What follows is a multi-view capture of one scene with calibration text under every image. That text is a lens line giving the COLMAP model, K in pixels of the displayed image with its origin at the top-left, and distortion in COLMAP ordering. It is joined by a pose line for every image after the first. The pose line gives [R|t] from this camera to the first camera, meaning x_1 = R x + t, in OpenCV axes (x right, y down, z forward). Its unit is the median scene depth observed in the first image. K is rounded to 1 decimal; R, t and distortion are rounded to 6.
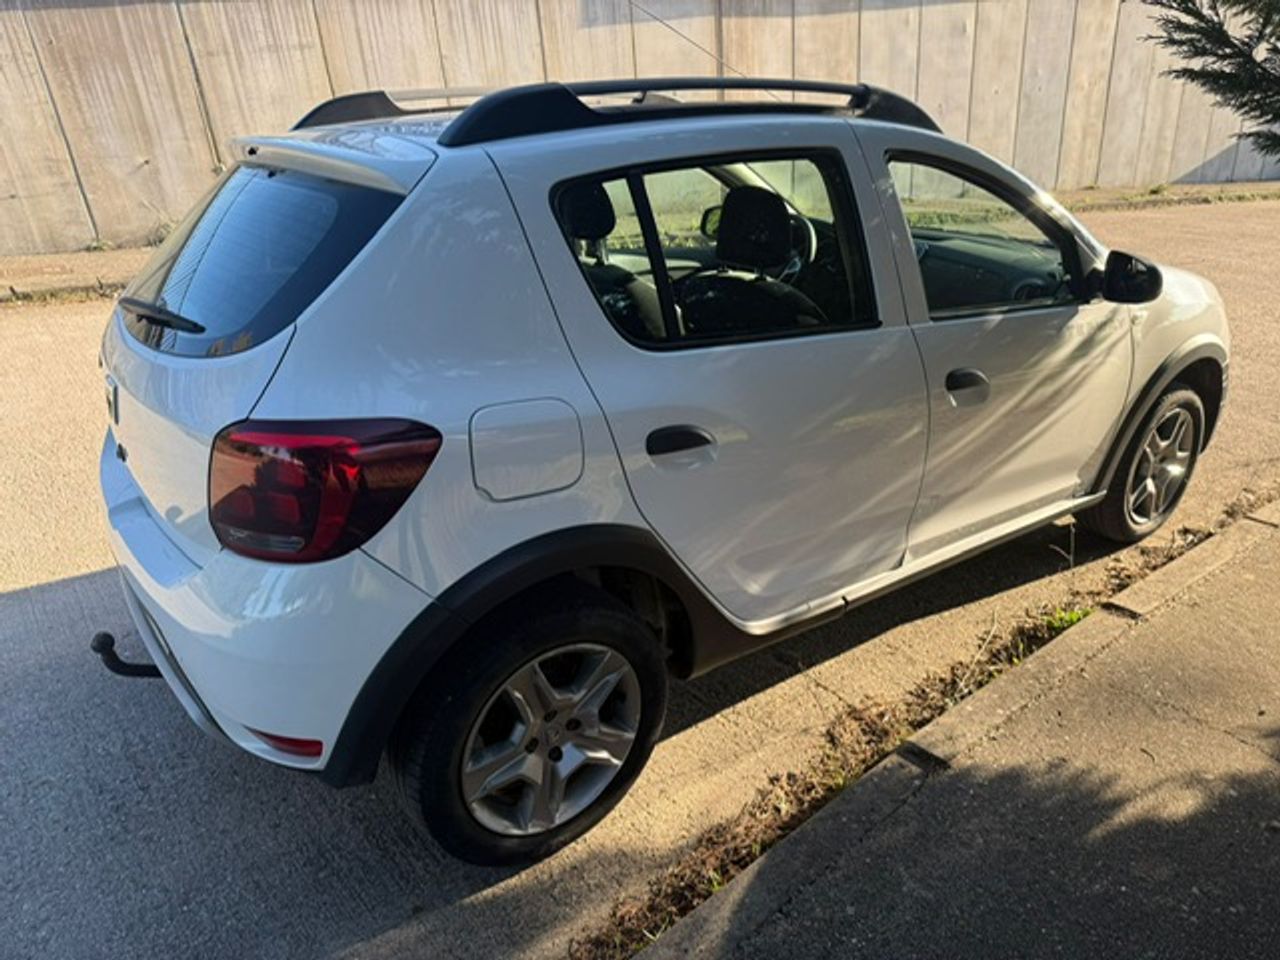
lens RADIAL K [[900.7, 0, 640.3], [0, 900.7, 484.6], [0, 0, 1]] dist [0.010840, -0.009107]
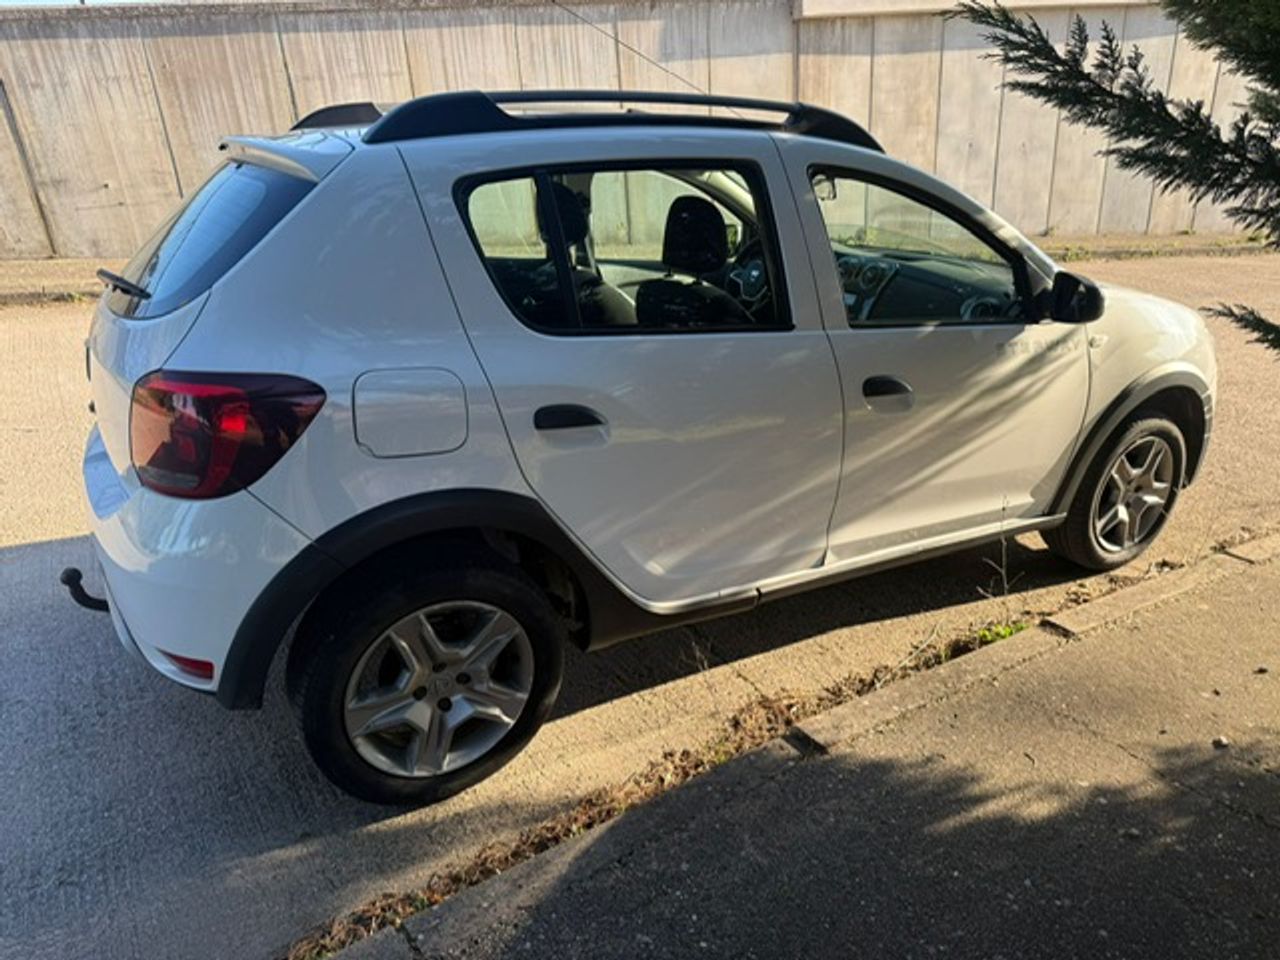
lens RADIAL K [[893.5, 0, 645.2], [0, 893.5, 482.5], [0, 0, 1]] dist [0.031405, -0.036602]
pose [[0.993891, 0.059215, -0.093131, 0.190483], [-0.062438, 0.997533, -0.032081, 0.044759], [0.091001, 0.037700, 0.995137, -0.046411]]
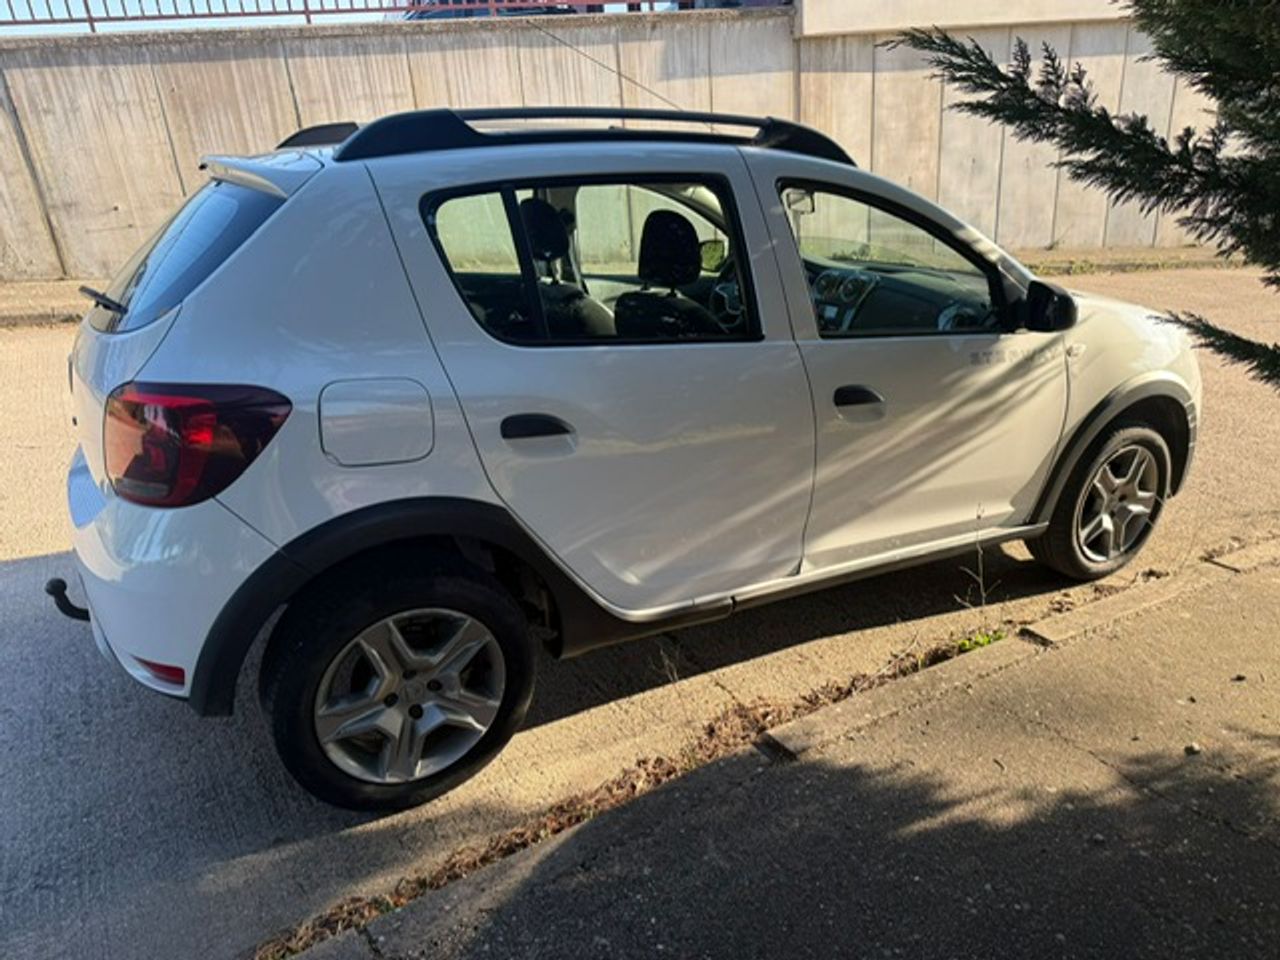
lens RADIAL K [[893.5, 0, 645.2], [0, 893.5, 482.5], [0, 0, 1]] dist [0.031405, -0.036602]
pose [[0.992664, 0.052628, -0.108852, 0.237359], [-0.058306, 0.997063, -0.049659, 0.050720], [0.105919, 0.055641, 0.992817, -0.053800]]
